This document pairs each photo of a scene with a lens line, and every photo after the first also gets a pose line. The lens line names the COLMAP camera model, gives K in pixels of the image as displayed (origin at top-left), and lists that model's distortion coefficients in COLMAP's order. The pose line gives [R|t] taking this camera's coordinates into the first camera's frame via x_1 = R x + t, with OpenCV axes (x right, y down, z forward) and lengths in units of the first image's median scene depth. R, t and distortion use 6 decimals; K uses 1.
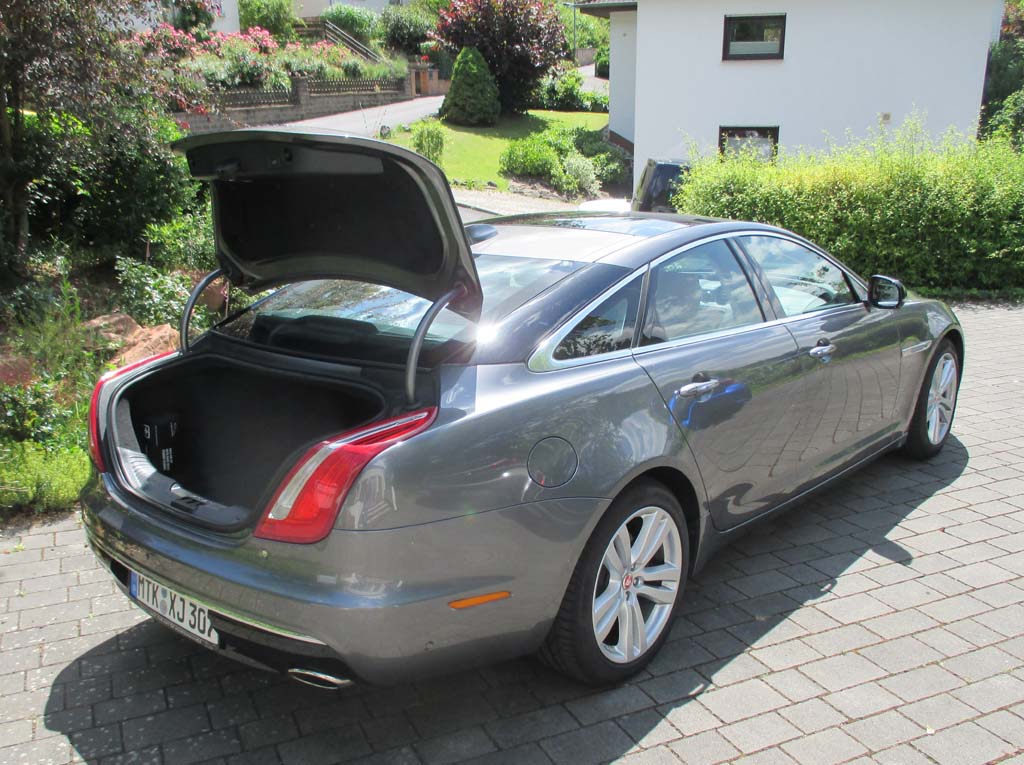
lens RADIAL K [[960.4, 0, 489.9], [0, 960.4, 393.8], [0, 0, 1]] dist [-0.032728, 0.000000]
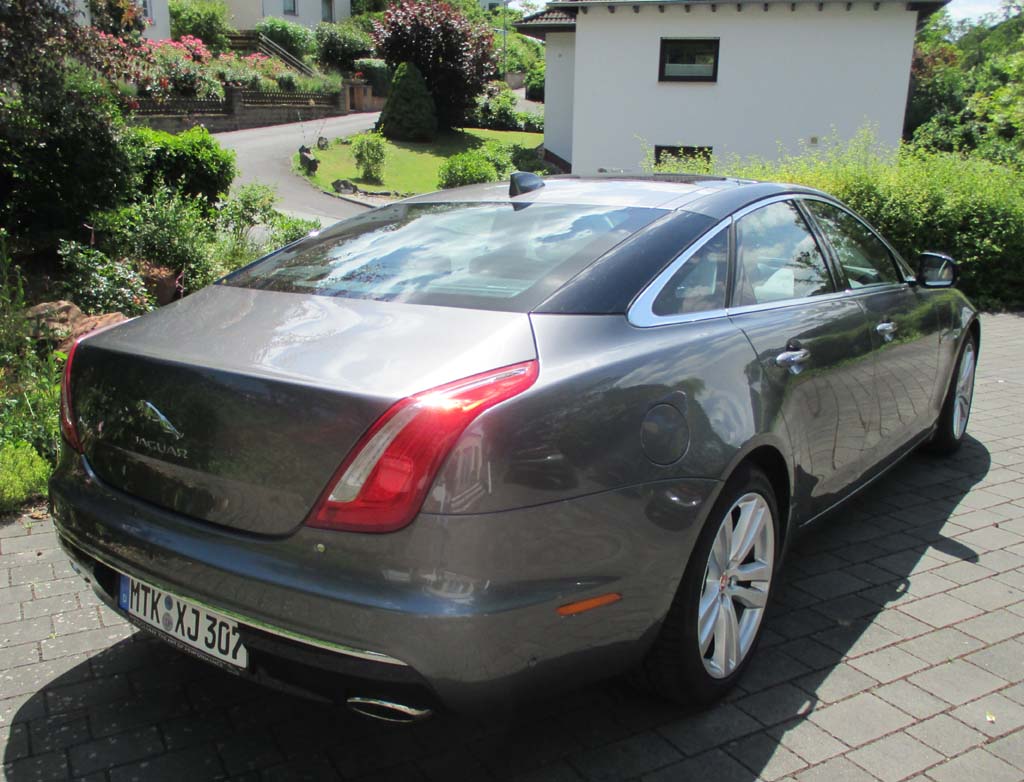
lens RADIAL K [[944.0, 0, 504.8], [0, 944.0, 387.9], [0, 0, 1]] dist [-0.024414, 0.000000]
pose [[0.995583, 0.004467, 0.093780, -0.101529], [-0.002136, 0.999687, -0.024933, 0.036169], [-0.093862, 0.024622, 0.995281, 0.145212]]
